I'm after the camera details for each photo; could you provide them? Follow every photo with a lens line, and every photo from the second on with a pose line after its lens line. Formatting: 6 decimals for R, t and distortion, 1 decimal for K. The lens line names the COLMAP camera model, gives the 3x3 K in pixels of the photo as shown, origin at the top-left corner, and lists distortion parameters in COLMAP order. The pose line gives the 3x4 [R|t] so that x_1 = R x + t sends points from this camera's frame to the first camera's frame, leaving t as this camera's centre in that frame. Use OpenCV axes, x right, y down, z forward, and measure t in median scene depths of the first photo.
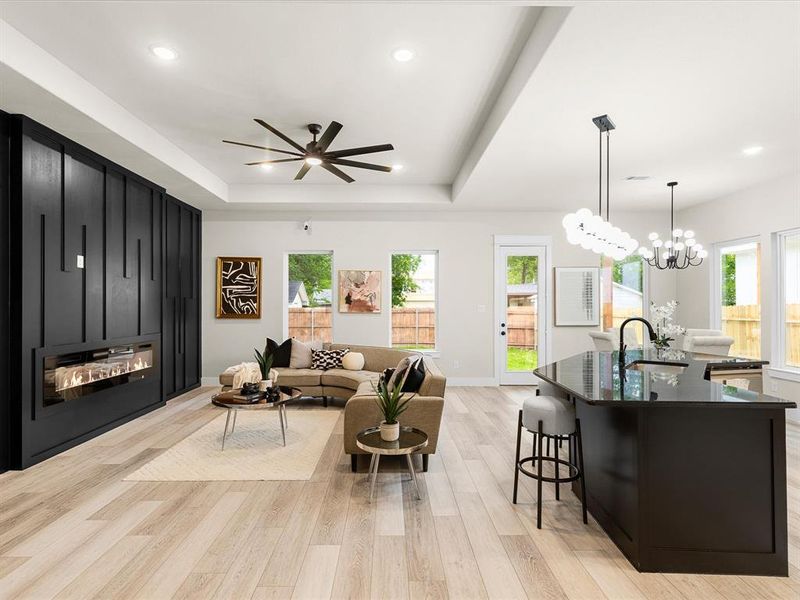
lens RADIAL K [[406.0, 0, 401.6], [0, 406.0, 299.9], [0, 0, 1]] dist [0.009131, -0.000251]
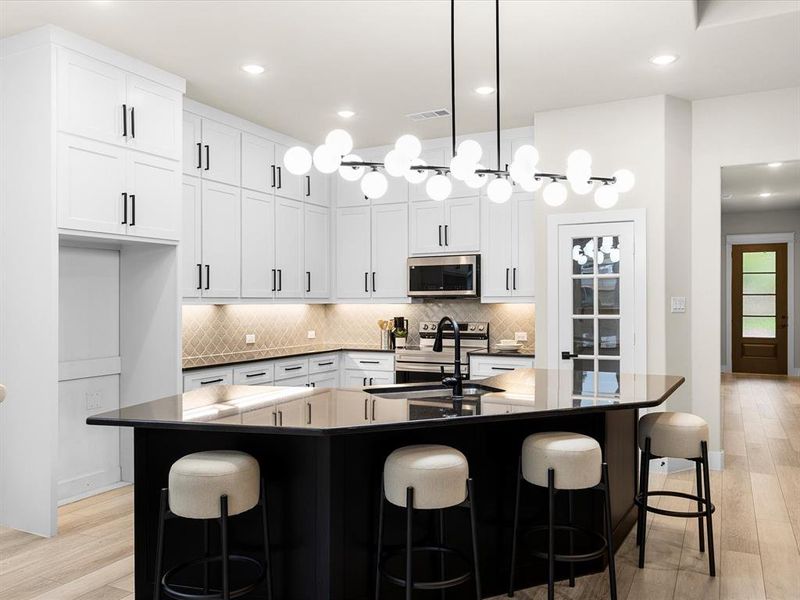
lens RADIAL K [[630.7, 0, 396.5], [0, 630.7, 304.0], [0, 0, 1]] dist [0.002980, 0.001089]
pose [[-0.880519, 0.002142, 0.474006, 0.100103], [-0.001751, 0.999968, -0.007771, 0.015927], [-0.474007, -0.007673, -0.880487, 0.919040]]
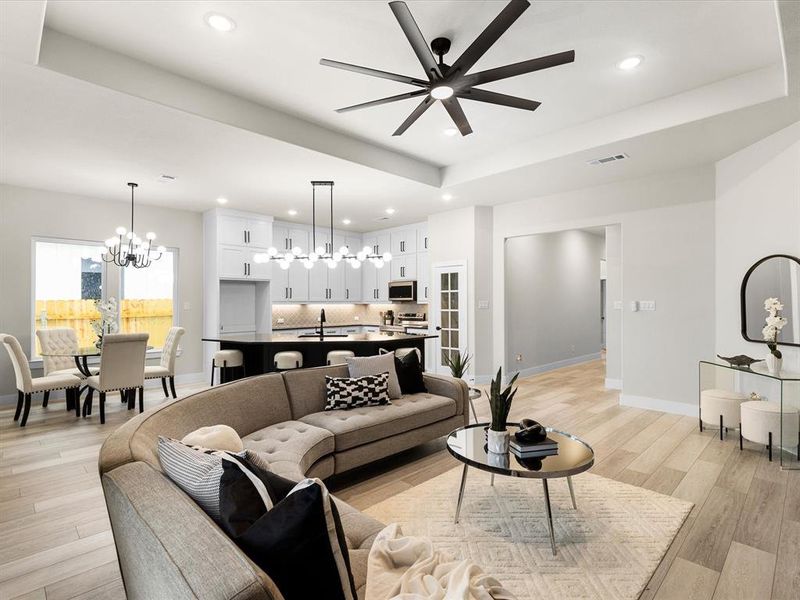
lens RADIAL K [[406.0, 0, 400.5], [0, 406.0, 298.9], [0, 0, 1]] dist [0.009131, -0.000251]
pose [[-0.691432, 0.008970, 0.722385, -0.420514], [-0.005653, 0.999825, -0.017826, 0.014756], [-0.722419, -0.016409, -0.691261, 0.949427]]
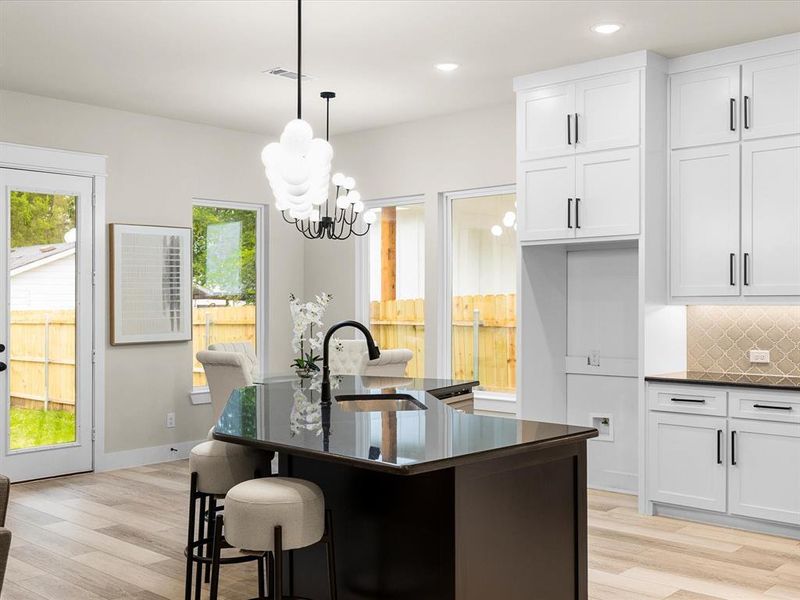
lens RADIAL K [[865.5, 0, 393.1], [0, 865.5, 293.3], [0, 0, 1]] dist [0.011403, 0.000000]
pose [[0.696897, 0.001305, 0.717170, -0.128952], [-0.002707, 0.999996, 0.000810, 0.000886], [-0.717166, -0.002506, 0.696898, 0.047454]]
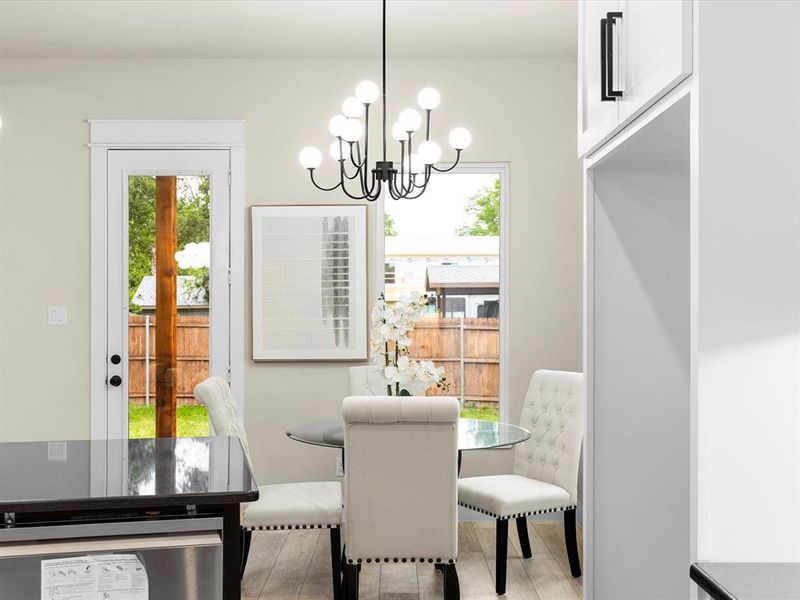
lens RADIAL K [[865.5, 0, 386.3], [0, 865.5, 310.5], [0, 0, 1]] dist [0.011403, 0.000000]
pose [[0.999789, -0.000914, -0.020510, 0.529401], [0.001169, 0.999922, 0.012423, 0.007081], [0.020497, -0.012444, 0.999712, 0.206081]]
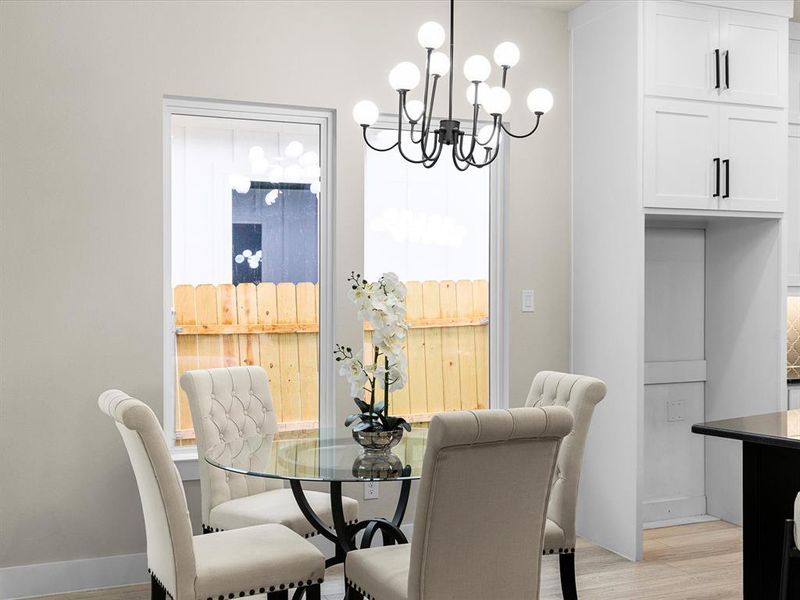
lens RADIAL K [[865.5, 0, 411.4], [0, 865.5, 299.7], [0, 0, 1]] dist [0.011403, 0.000000]
pose [[-0.363093, -0.002986, 0.931748, 0.073923], [-0.007065, 0.999975, 0.000452, 0.016716], [-0.931726, -0.006419, -0.363105, 0.975525]]
